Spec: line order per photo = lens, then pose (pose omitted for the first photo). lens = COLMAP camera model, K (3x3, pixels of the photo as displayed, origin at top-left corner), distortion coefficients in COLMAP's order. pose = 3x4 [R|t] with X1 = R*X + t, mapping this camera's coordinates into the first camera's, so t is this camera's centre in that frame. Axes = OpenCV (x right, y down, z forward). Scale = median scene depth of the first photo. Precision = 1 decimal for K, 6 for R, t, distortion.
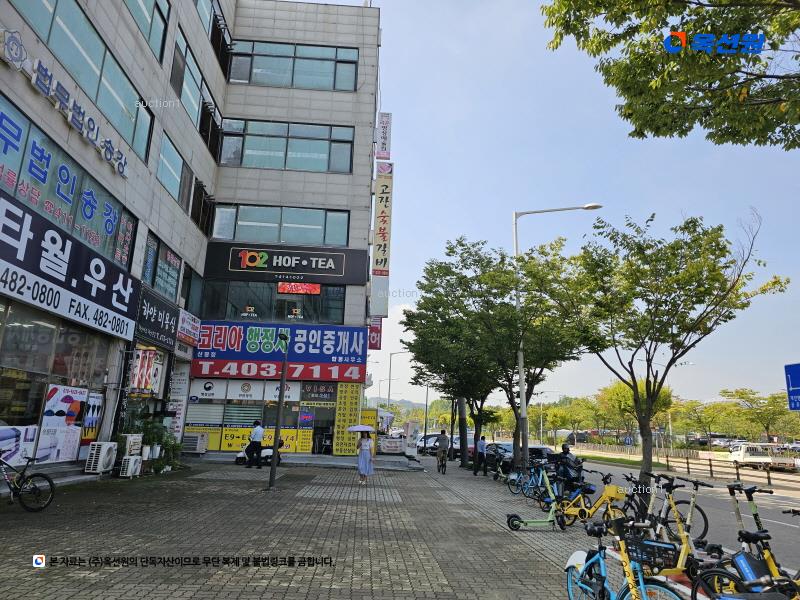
lens RADIAL K [[533.9, 0, 396.3], [0, 533.9, 294.7], [0, 0, 1]] dist [0.111810, -0.091758]
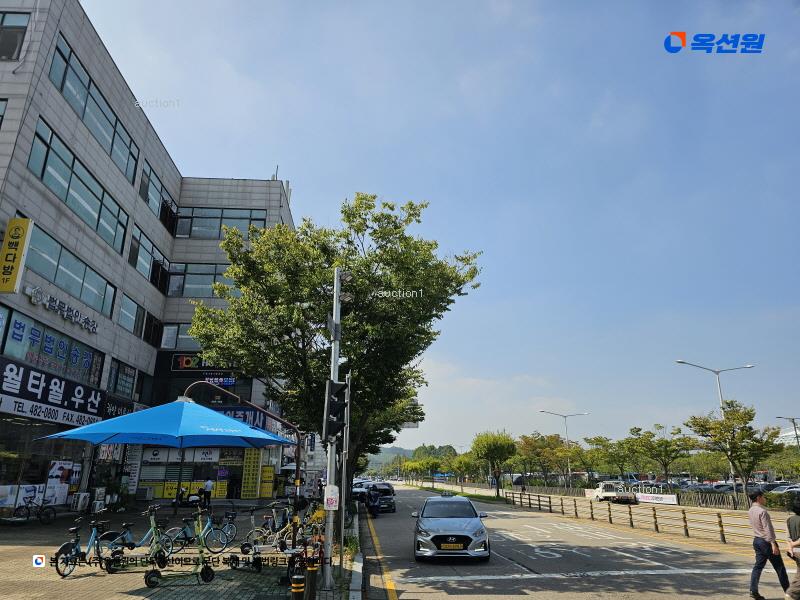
lens RADIAL K [[536.2, 0, 384.3], [0, 536.2, 306.0], [0, 0, 1]] dist [0.081650, -0.060790]
pose [[0.999641, -0.026797, -0.000854, 0.363290], [0.026693, 0.997718, -0.062011, -0.154075], [0.002514, 0.061966, 0.998075, -0.630300]]
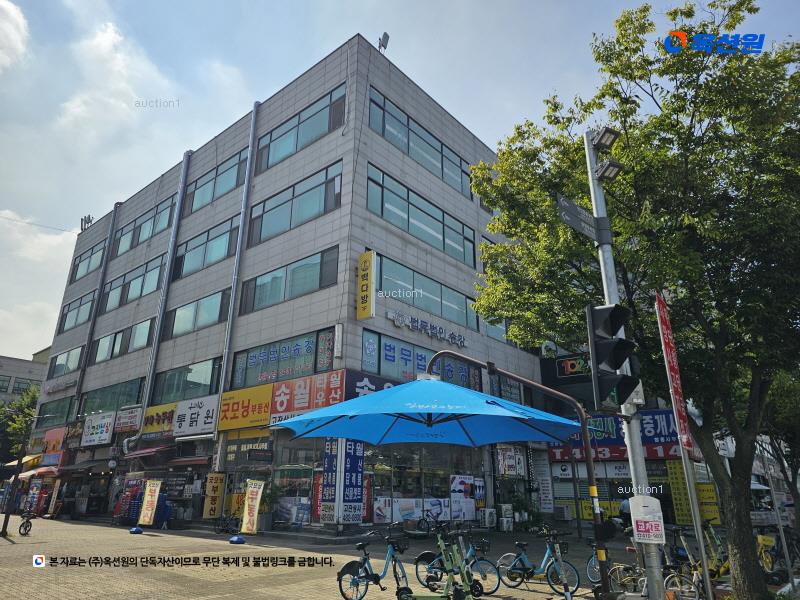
lens RADIAL K [[533.9, 0, 396.3], [0, 533.9, 294.7], [0, 0, 1]] dist [0.111810, -0.091758]
pose [[0.719078, -0.269002, -0.640753, 0.431392], [0.185258, 0.962877, -0.196334, -0.074556], [0.669780, 0.022475, 0.742219, -0.371645]]
